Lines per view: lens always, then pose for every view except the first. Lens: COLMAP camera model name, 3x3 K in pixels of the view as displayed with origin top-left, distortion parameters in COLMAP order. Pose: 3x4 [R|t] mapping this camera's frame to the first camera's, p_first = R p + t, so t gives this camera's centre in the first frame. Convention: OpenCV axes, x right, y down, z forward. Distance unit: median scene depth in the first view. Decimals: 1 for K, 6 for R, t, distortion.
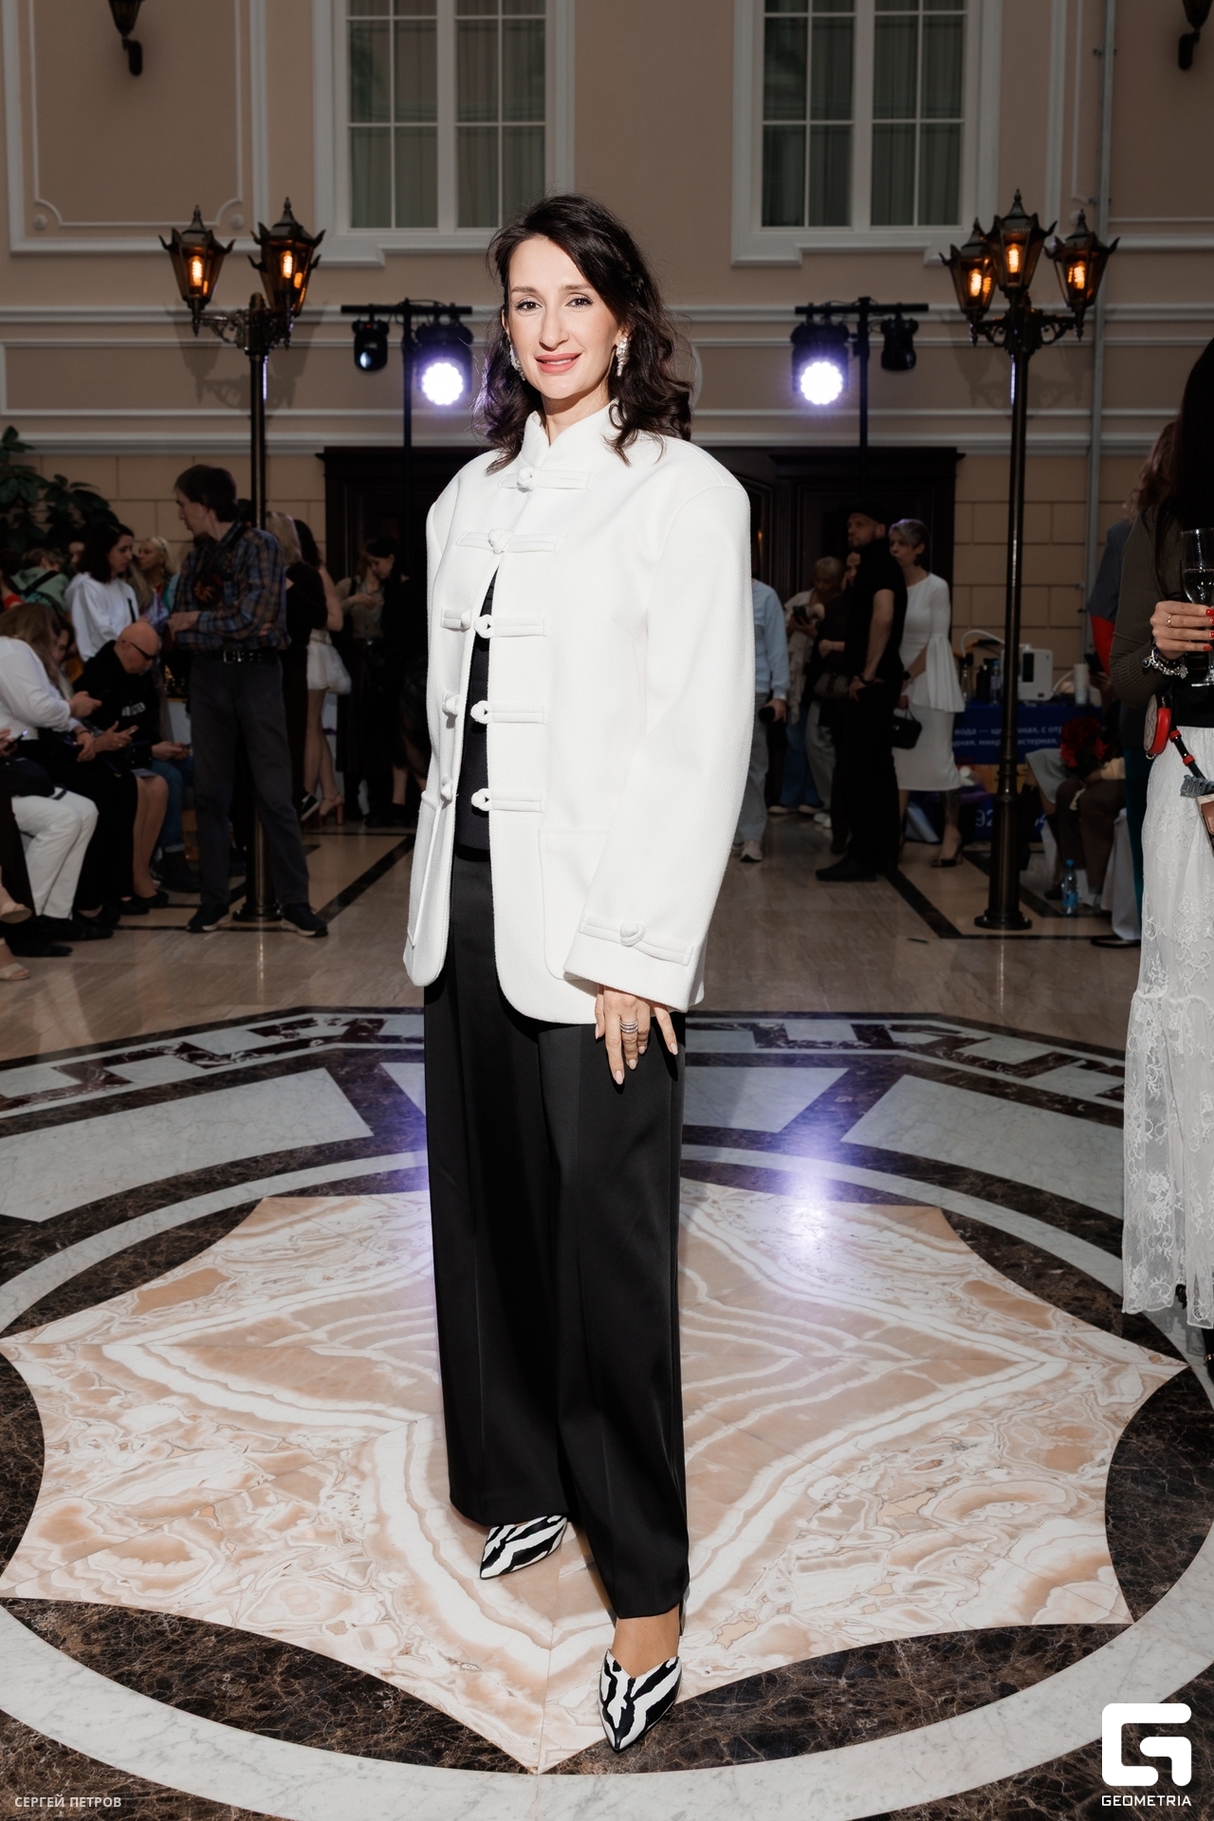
lens RADIAL K [[2394.1, 0, 609.4], [0, 2394.1, 909.3], [0, 0, 1]] dist [-0.013390, -0.021321]
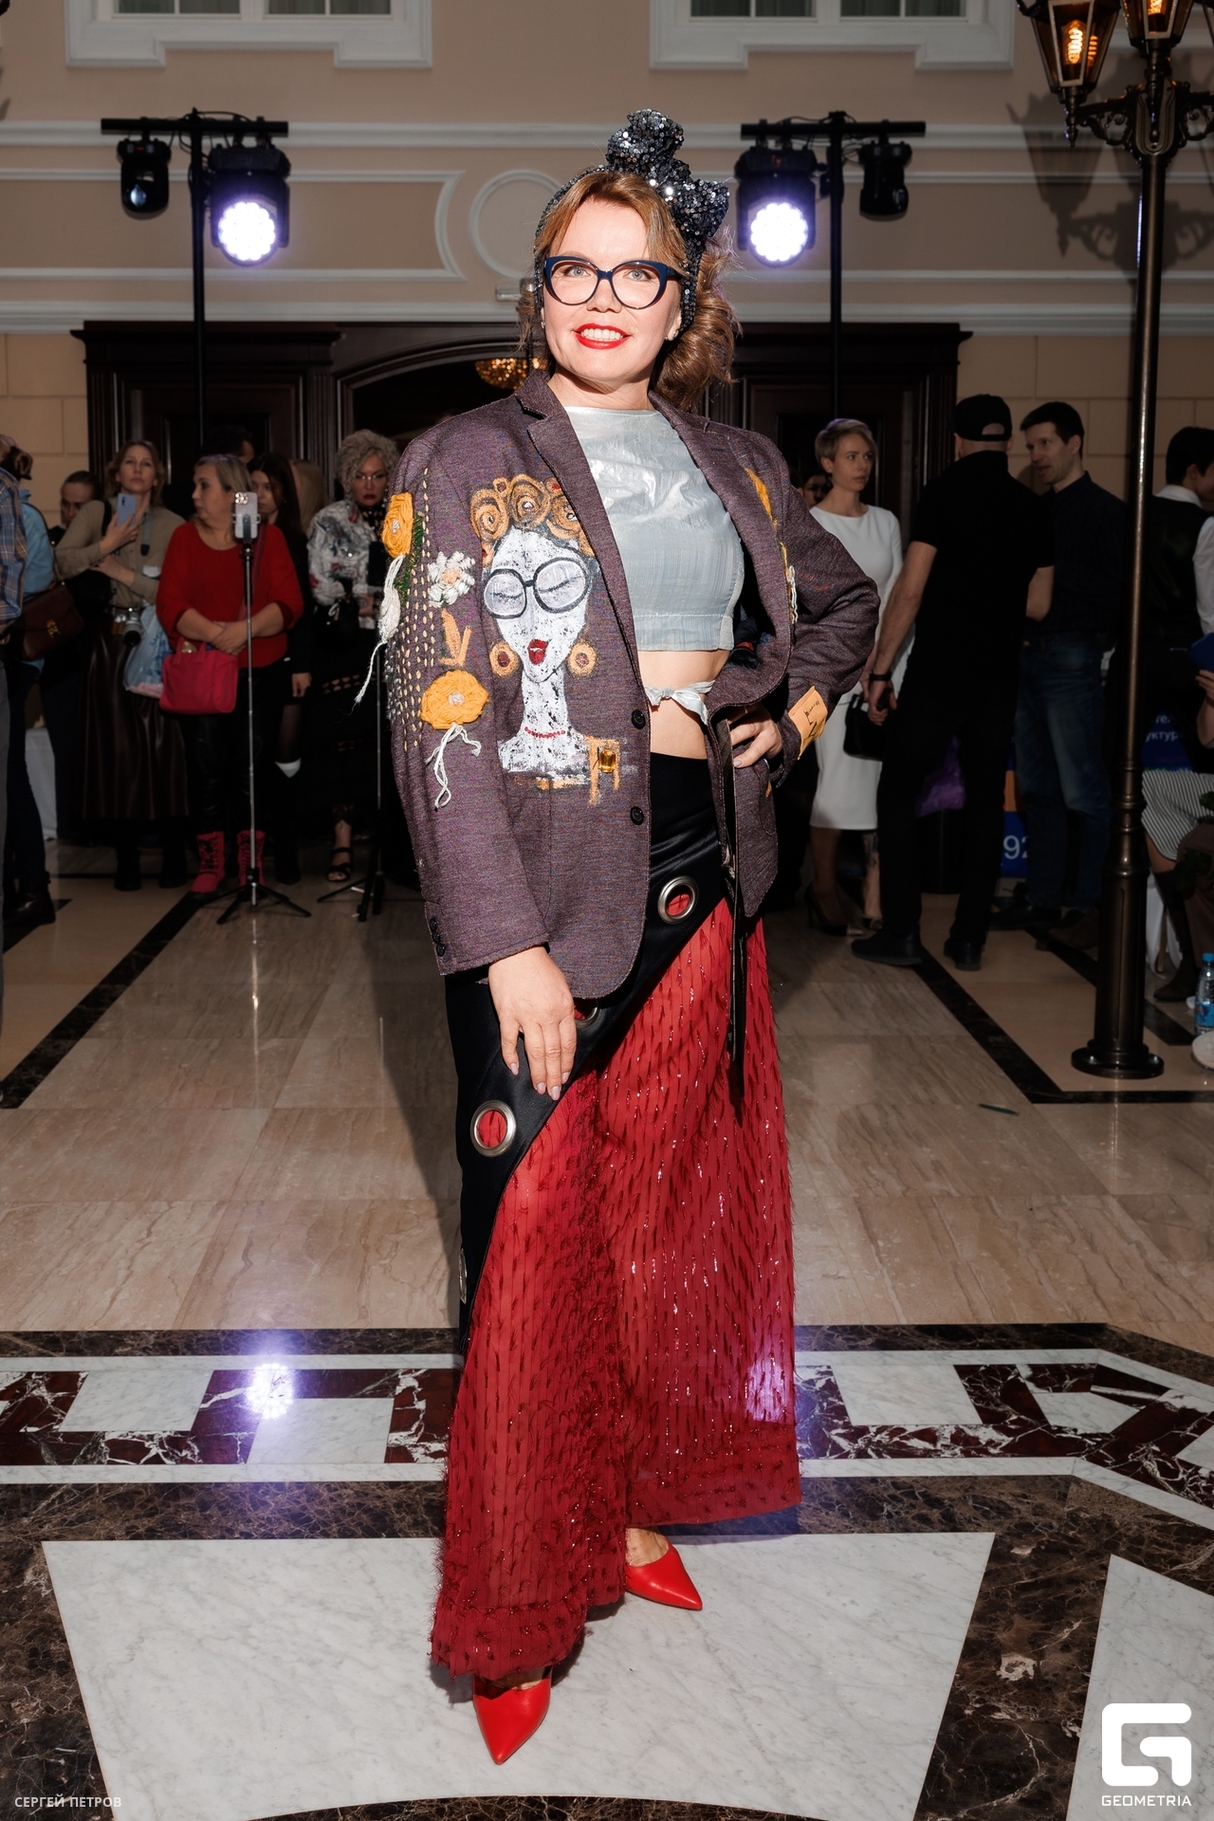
lens RADIAL K [[2394.1, 0, 609.4], [0, 2394.1, 909.3], [0, 0, 1]] dist [-0.013390, -0.021321]
pose [[0.998560, -0.012256, 0.052236, -0.002200], [0.010231, 0.999192, 0.038855, -0.045647], [-0.052670, -0.038264, 0.997879, 0.280526]]
